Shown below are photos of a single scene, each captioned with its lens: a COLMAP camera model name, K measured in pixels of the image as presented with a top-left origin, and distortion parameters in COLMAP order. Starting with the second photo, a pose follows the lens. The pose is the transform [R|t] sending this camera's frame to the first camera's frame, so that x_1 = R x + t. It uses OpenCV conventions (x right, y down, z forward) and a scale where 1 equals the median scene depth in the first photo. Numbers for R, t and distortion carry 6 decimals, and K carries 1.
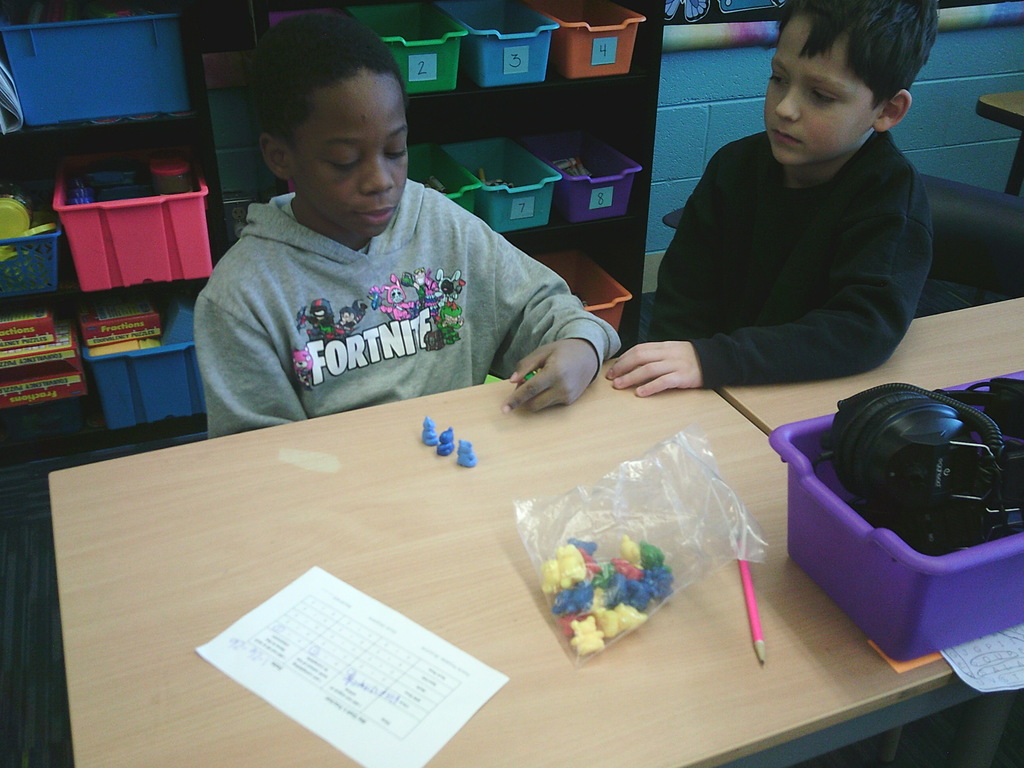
lens RADIAL K [[947.7, 0, 512.0], [0, 947.7, 384.0], [0, 0, 1]] dist [0.053081, -0.182609]
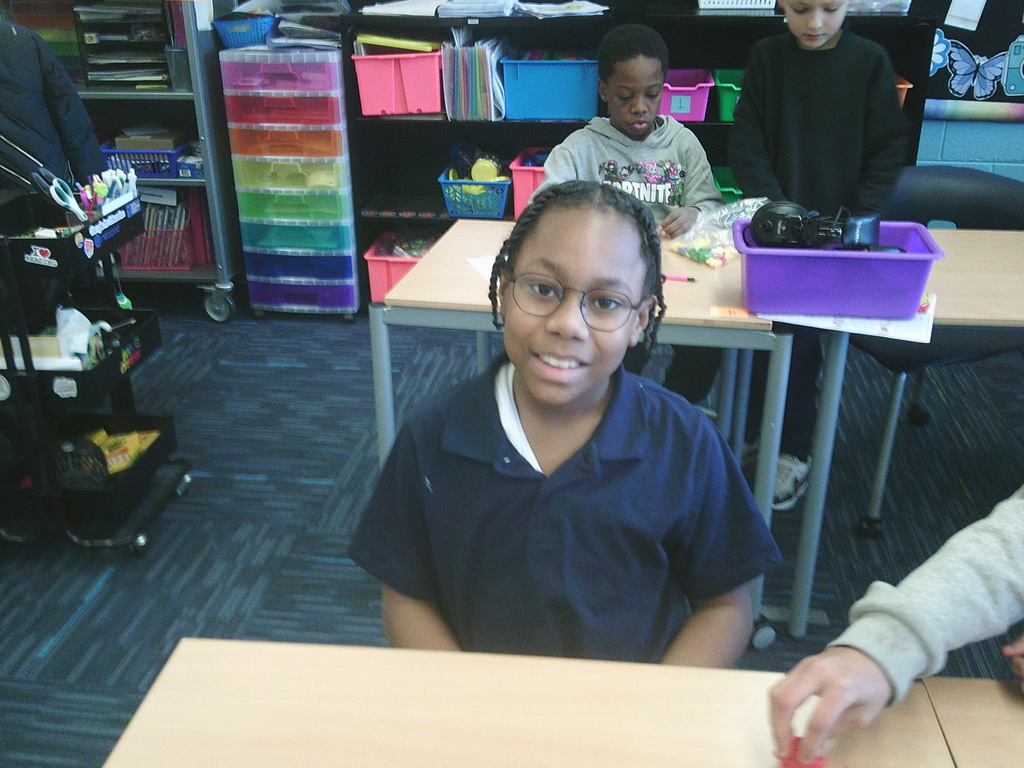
lens RADIAL K [[947.7, 0, 512.0], [0, 947.7, 384.0], [0, 0, 1]] dist [0.053081, -0.182609]
pose [[0.895691, 0.167865, -0.411774, 0.495292], [-0.216062, 0.973642, -0.073060, 0.536358], [0.388657, 0.154408, 0.908352, -0.845755]]
